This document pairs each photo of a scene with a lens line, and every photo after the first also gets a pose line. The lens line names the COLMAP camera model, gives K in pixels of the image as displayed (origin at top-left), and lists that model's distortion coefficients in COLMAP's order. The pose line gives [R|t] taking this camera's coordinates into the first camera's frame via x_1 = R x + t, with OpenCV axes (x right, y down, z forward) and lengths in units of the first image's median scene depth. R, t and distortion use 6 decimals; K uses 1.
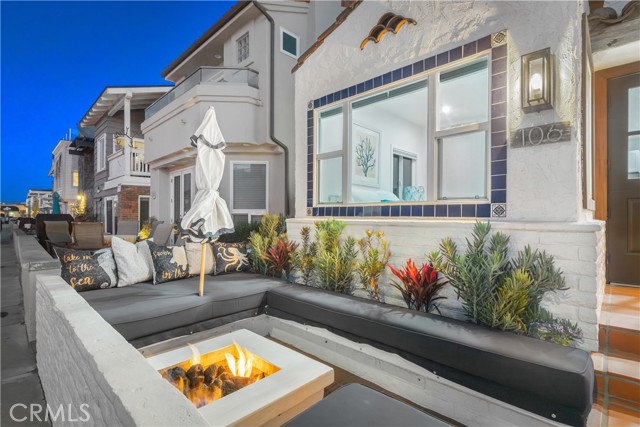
lens RADIAL K [[297.8, 0, 322.5], [0, 297.8, 214.7], [0, 0, 1]] dist [-0.002131, 0.000027]
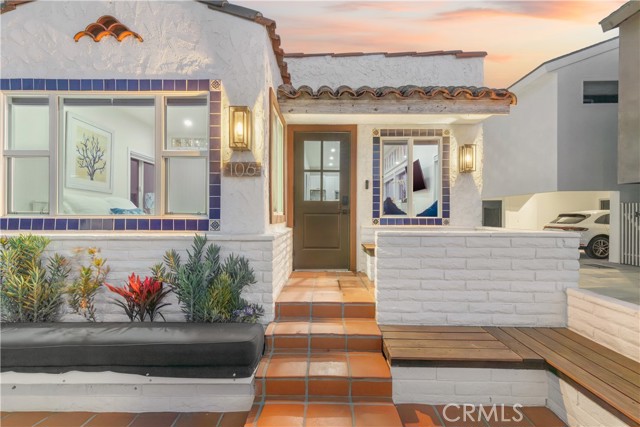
lens RADIAL K [[296.6, 0, 319.8], [0, 296.6, 216.3], [0, 0, 1]] dist [0.017029, -0.002448]
pose [[0.733107, 0.002102, 0.680110, 0.068805], [-0.006976, 0.999966, 0.004429, -0.055165], [-0.680078, -0.007991, 0.733096, -0.186742]]
